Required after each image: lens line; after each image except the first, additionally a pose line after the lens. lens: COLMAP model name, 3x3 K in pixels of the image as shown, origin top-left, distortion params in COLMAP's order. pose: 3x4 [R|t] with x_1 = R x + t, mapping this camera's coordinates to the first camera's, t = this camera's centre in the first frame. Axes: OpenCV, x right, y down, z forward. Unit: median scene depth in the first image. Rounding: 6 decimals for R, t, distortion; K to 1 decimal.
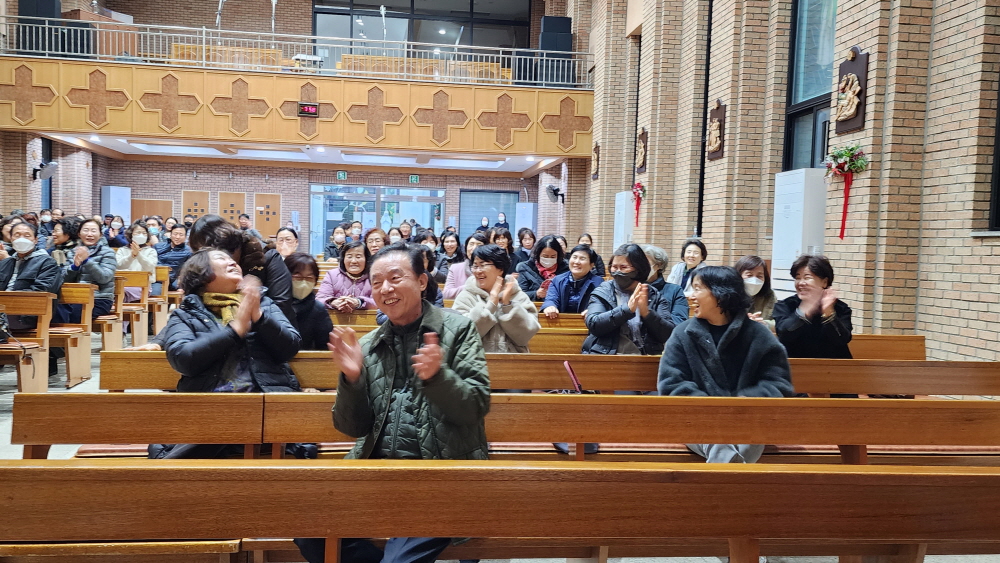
lens RADIAL K [[805.0, 0, 500.0], [0, 805.0, 281.5], [0, 0, 1]] dist [0.081056, -0.081996]
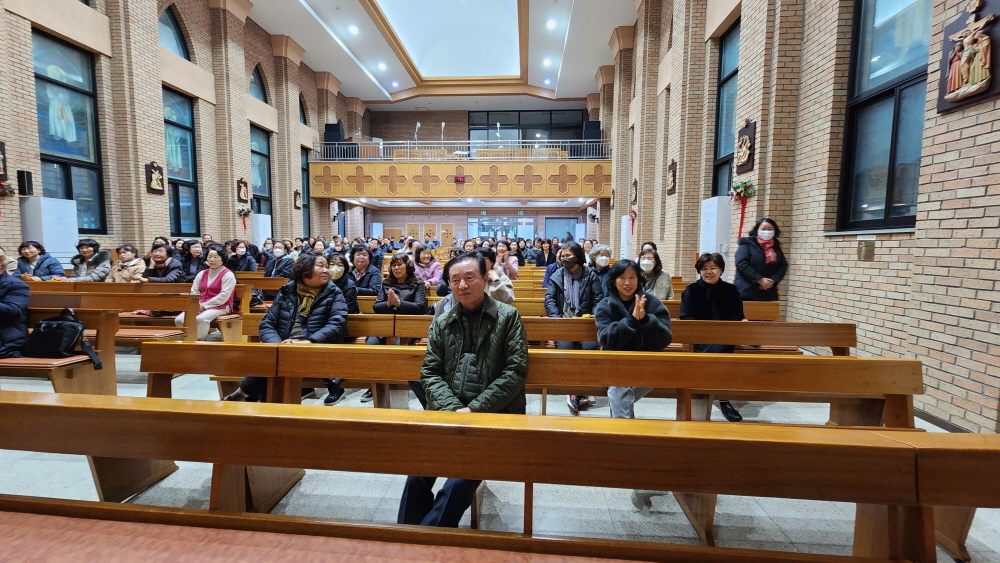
lens RADIAL K [[415.2, 0, 500.6], [0, 415.2, 279.0], [0, 0, 1]] dist [0.000886, -0.000428]
pose [[0.982523, -0.008485, -0.185946, 0.107061], [0.014091, 0.999485, 0.028846, -0.003989], [0.185606, -0.030962, 0.982136, 0.102748]]
